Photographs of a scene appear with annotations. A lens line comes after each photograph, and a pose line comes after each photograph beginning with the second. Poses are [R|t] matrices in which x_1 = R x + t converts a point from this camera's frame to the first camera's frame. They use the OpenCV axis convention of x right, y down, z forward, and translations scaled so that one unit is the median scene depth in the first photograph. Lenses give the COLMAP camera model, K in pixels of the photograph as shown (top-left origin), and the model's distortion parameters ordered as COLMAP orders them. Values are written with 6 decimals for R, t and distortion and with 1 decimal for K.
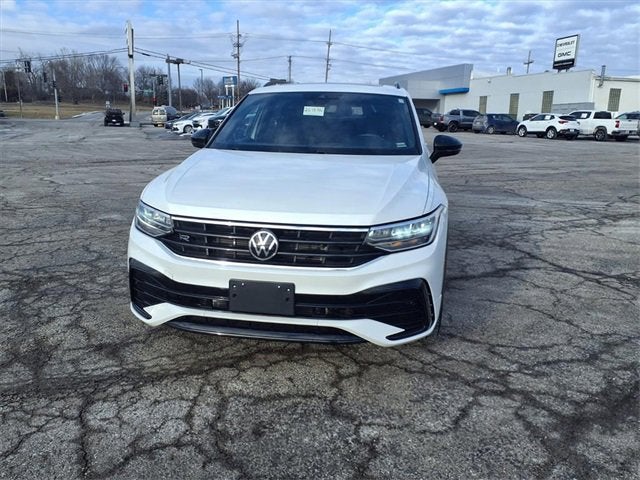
lens RADIAL K [[508.5, 0, 322.3], [0, 508.5, 256.1], [0, 0, 1]] dist [-0.000061, 0.001063]
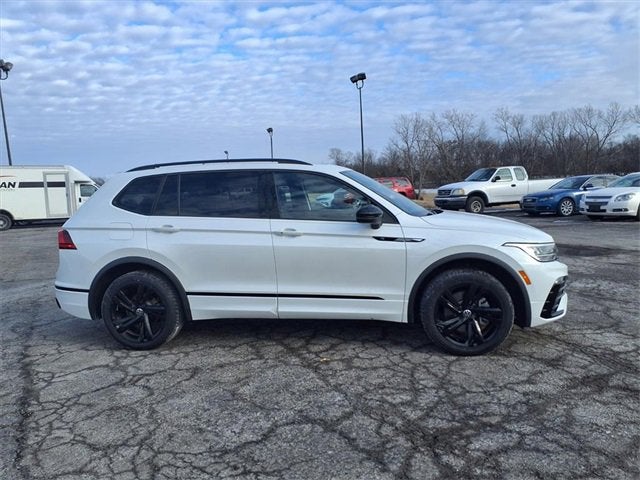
lens RADIAL K [[508.4, 0, 315.0], [0, 508.4, 270.7], [0, 0, 1]] dist [0.006146, -0.000195]
pose [[-0.010434, -0.180158, 0.983582, -1.576820], [0.302498, 0.936979, 0.174831, -0.425975], [-0.953093, 0.299356, 0.044721, 1.390050]]
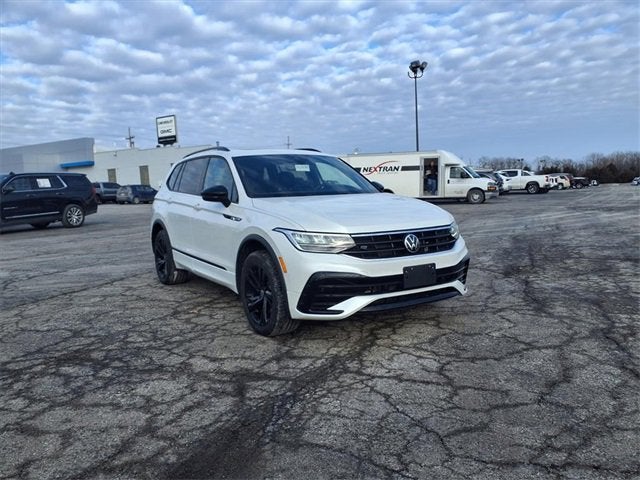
lens RADIAL K [[516.9, 0, 316.3], [0, 516.9, 263.8], [0, 0, 1]] dist [0.005440, -0.013686]
pose [[0.746017, -0.141076, 0.650812, -1.079463], [0.221299, 0.974281, -0.042477, 0.033370], [-0.628081, 0.175712, 0.758050, -0.010646]]
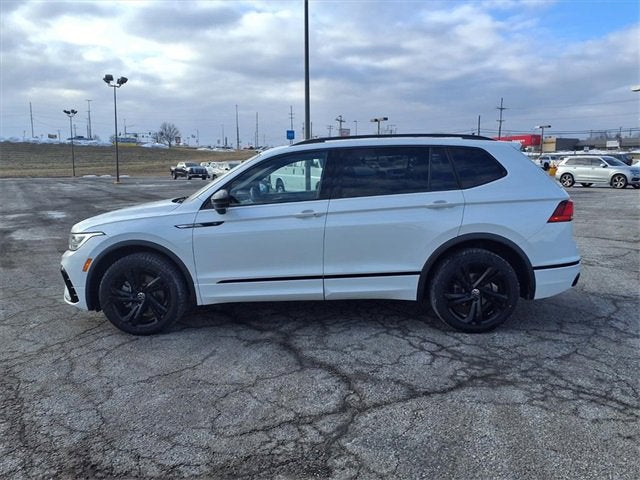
lens RADIAL K [[512.8, 0, 327.4], [0, 512.8, 240.3], [0, 0, 1]] dist [0.004899, -0.014693]
pose [[0.133738, 0.122700, -0.983391, 1.638472], [-0.243941, 0.965849, 0.087336, -0.336727], [0.960524, 0.228210, 0.159102, 1.250165]]
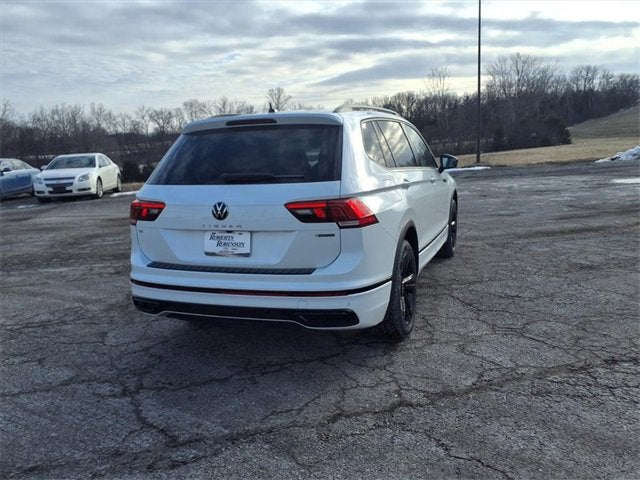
lens RADIAL K [[525.3, 0, 316.3], [0, 525.3, 238.8], [0, 0, 1]] dist [0.007332, -0.007003]
pose [[-0.978450, -0.011291, 0.206177, -0.237982], [0.079648, 0.900592, 0.427305, -0.847696], [-0.190506, 0.434518, -0.880285, 3.003795]]
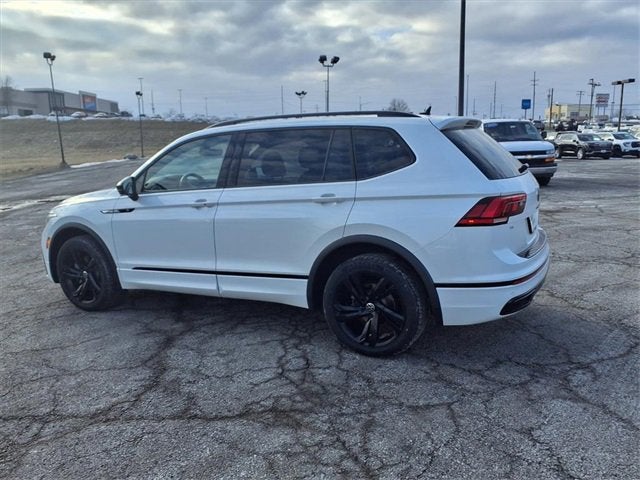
lens RADIAL K [[526.8, 0, 326.3], [0, 526.8, 240.3], [0, 0, 1]] dist [0.050093, -0.093279]
pose [[-0.304970, 0.158162, -0.939137, 1.444164], [-0.225712, 0.946015, 0.232616, -0.561548], [0.925228, 0.282915, -0.252807, 2.037844]]
